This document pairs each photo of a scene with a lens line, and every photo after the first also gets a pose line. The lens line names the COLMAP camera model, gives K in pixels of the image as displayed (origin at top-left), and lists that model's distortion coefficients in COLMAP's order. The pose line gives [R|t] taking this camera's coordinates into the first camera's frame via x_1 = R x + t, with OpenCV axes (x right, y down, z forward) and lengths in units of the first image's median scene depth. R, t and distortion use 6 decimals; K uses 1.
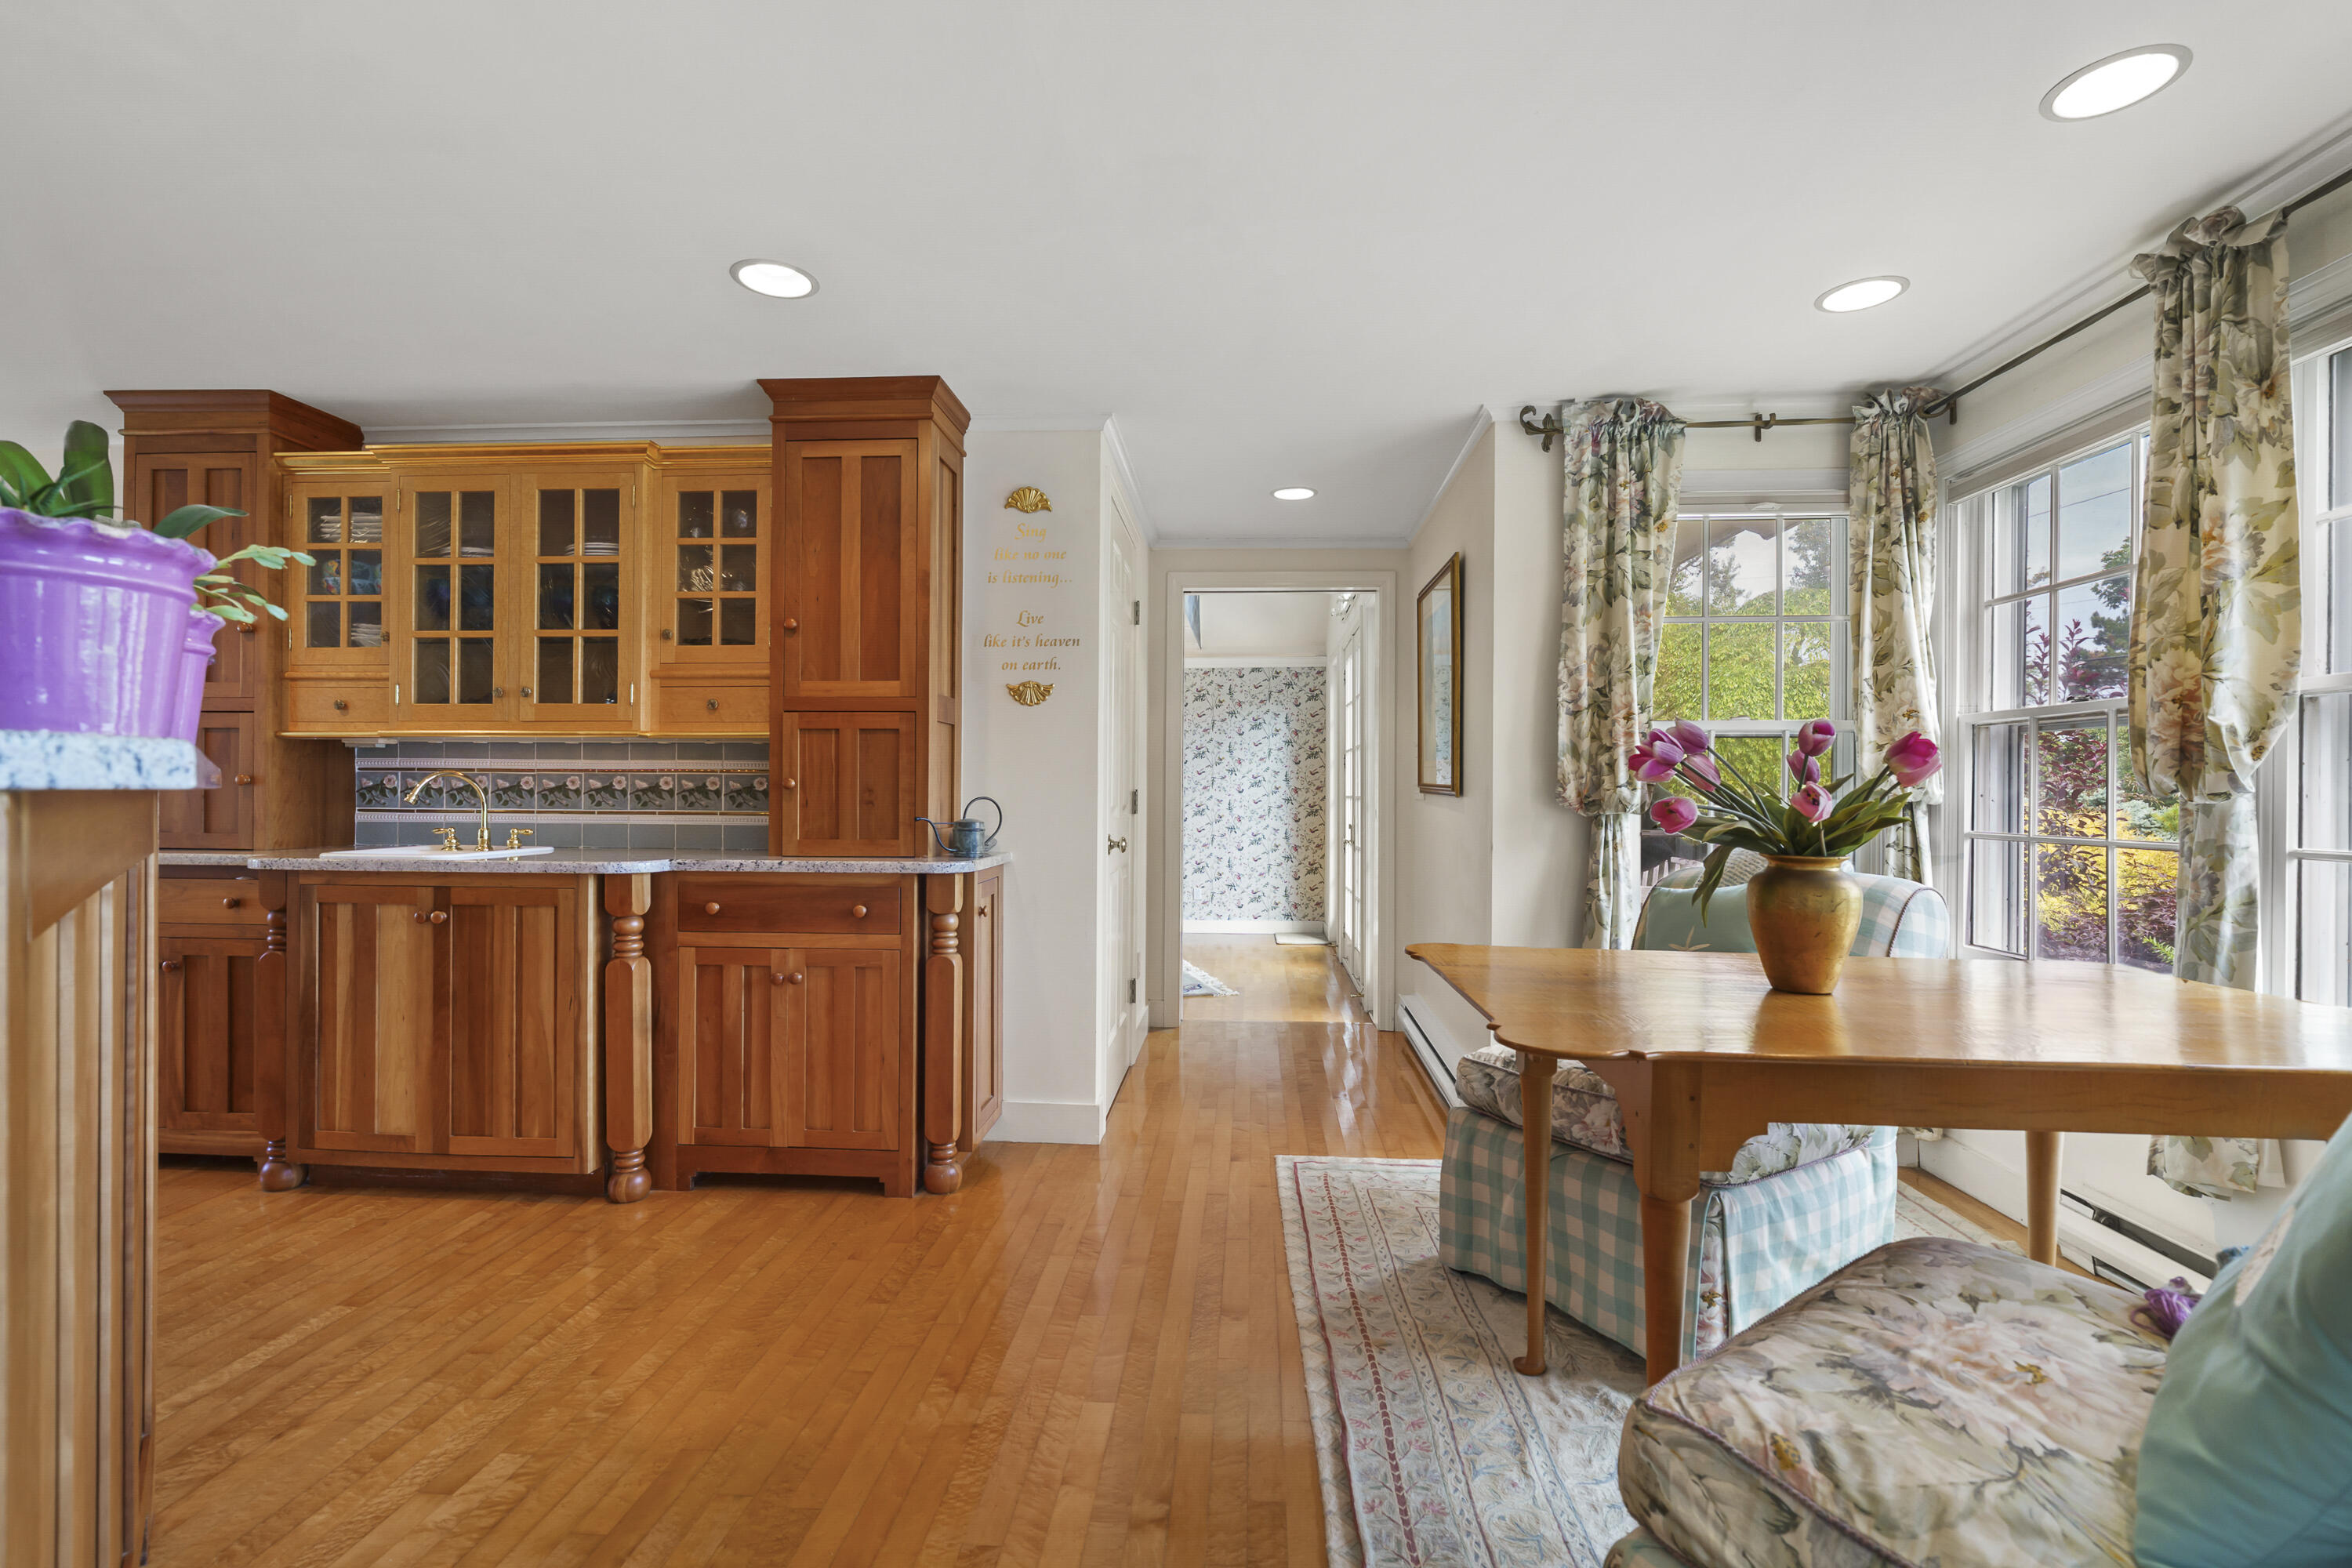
lens RADIAL K [[1074.4, 0, 1176.0], [0, 1074.4, 784.0], [0, 0, 1]] dist [-0.003963, 0.000348]
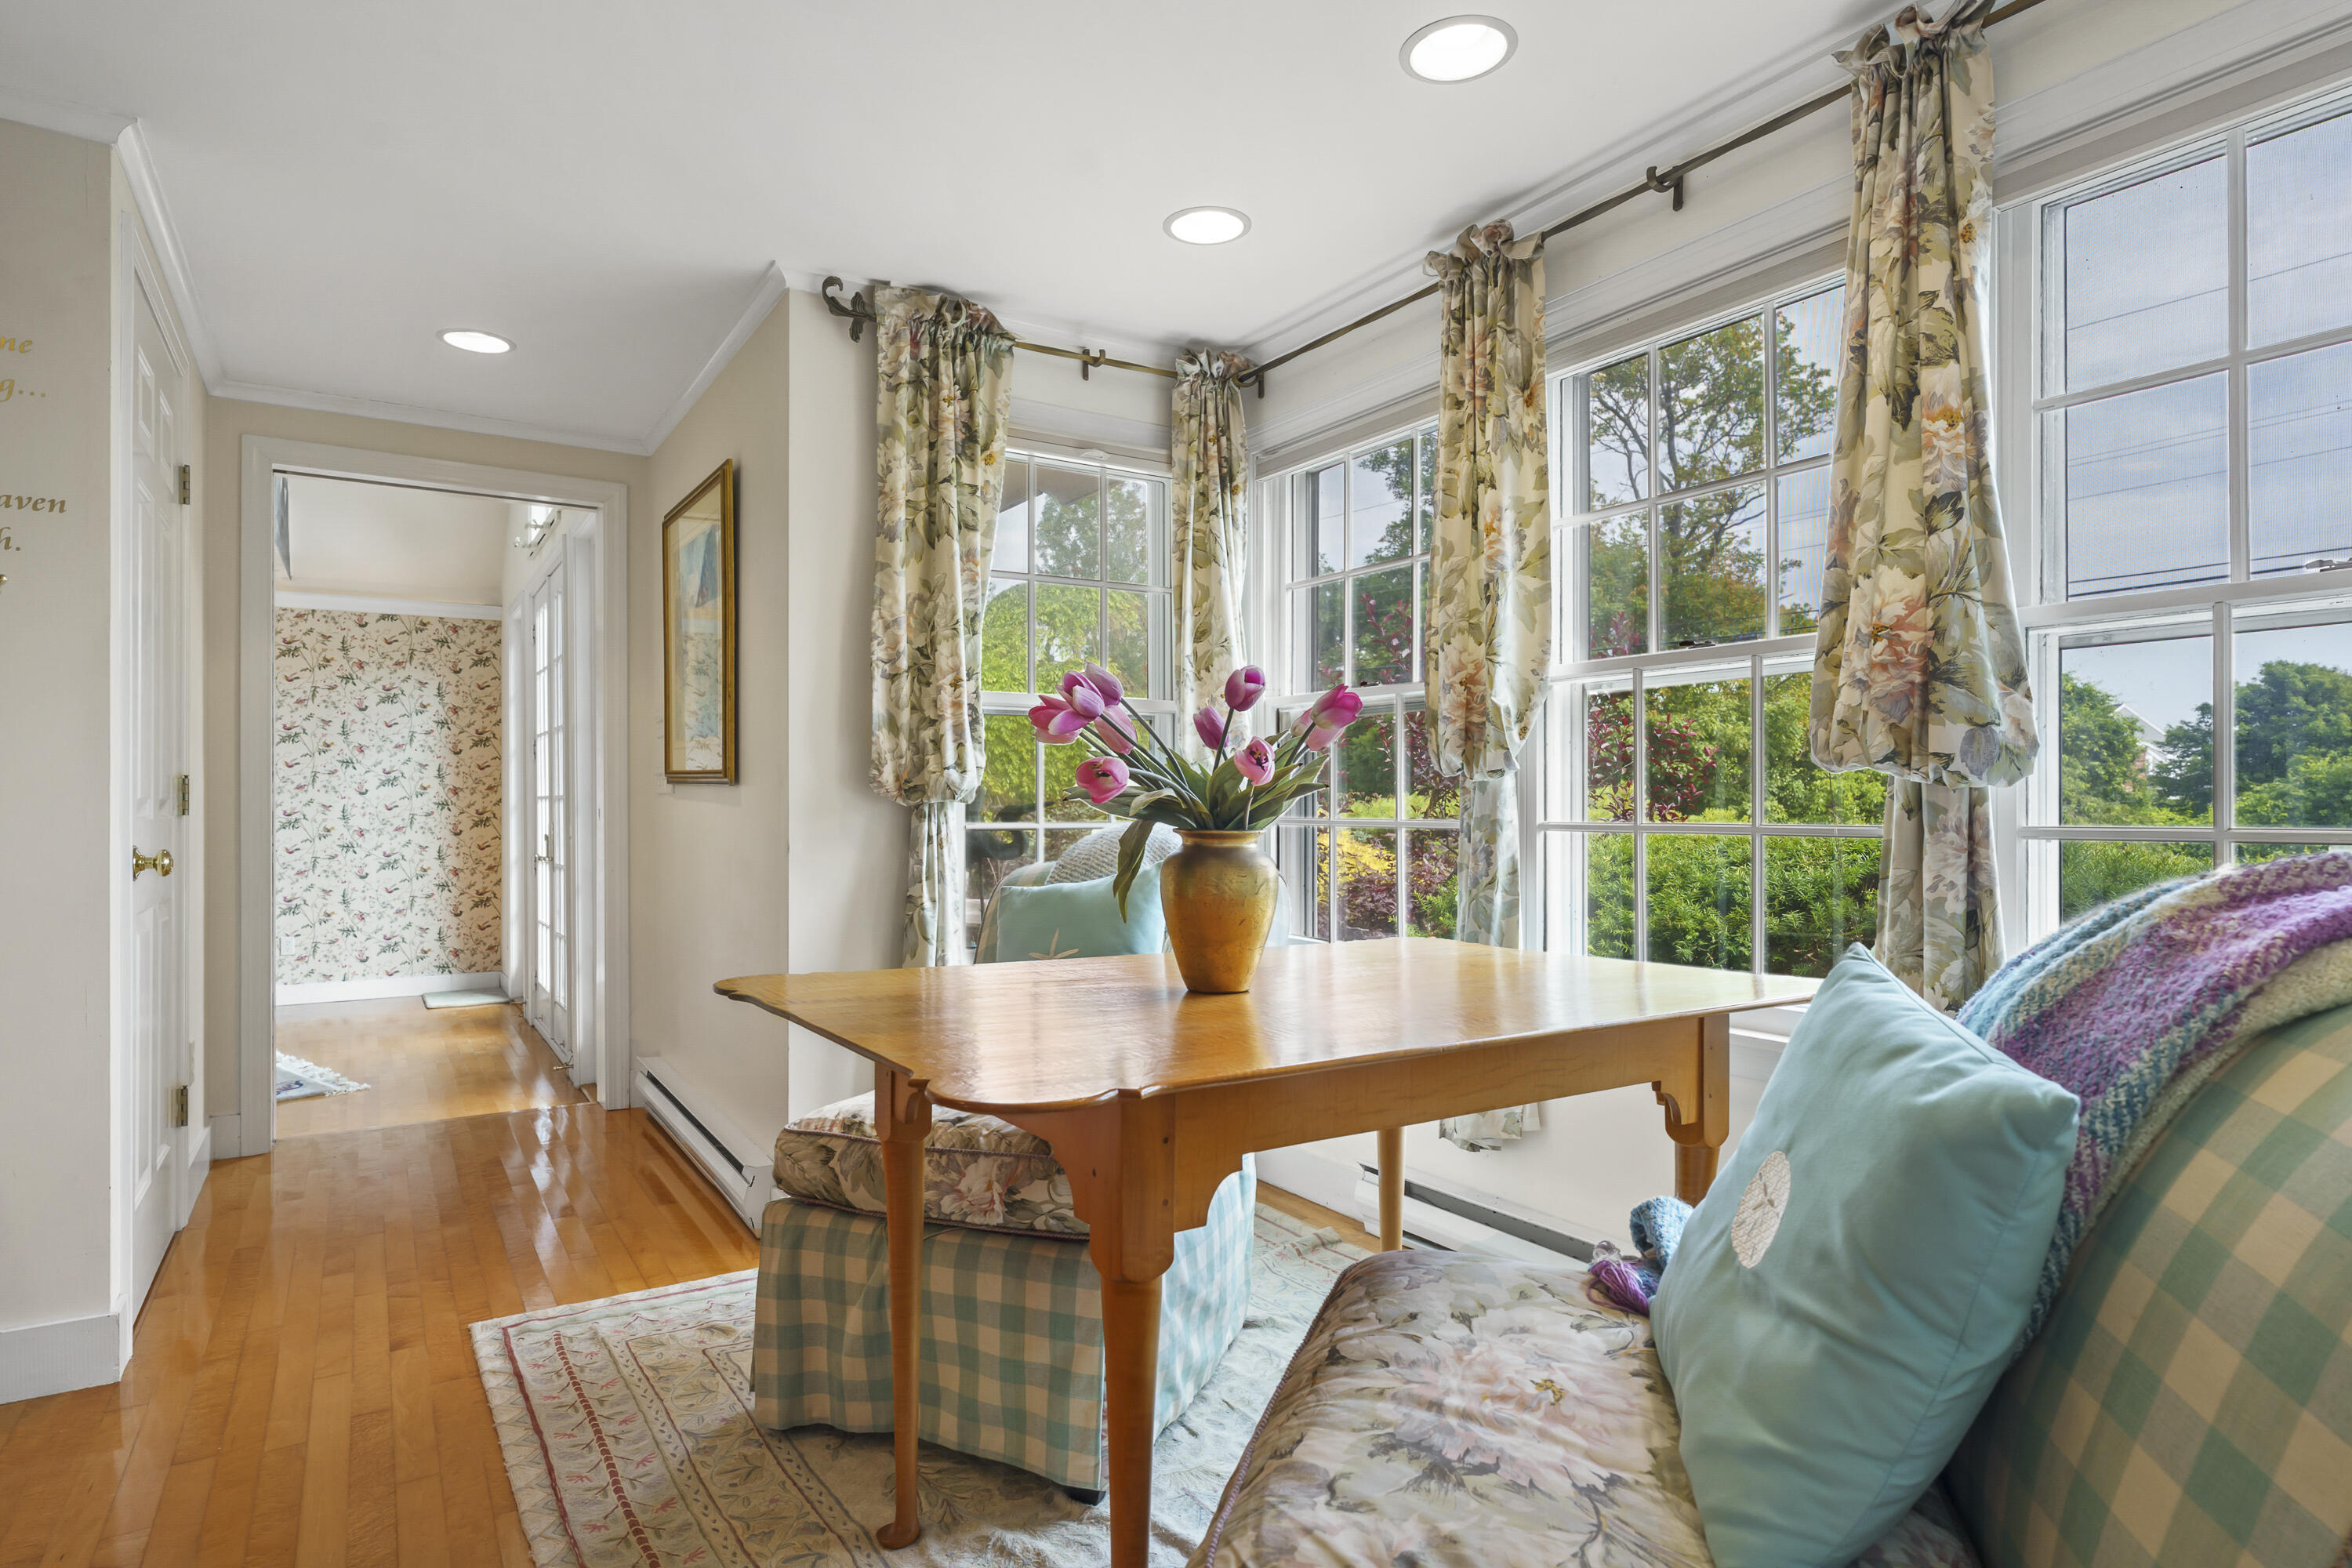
lens RADIAL K [[1258.9, 0, 1175.6], [0, 1258.9, 805.6], [0, 0, 1]] dist [-0.003165, -0.001235]
pose [[0.798677, -0.005888, 0.601732, -0.028226], [0.000217, 0.999955, 0.009496, 0.025744], [-0.601760, -0.007454, 0.798642, 0.155735]]
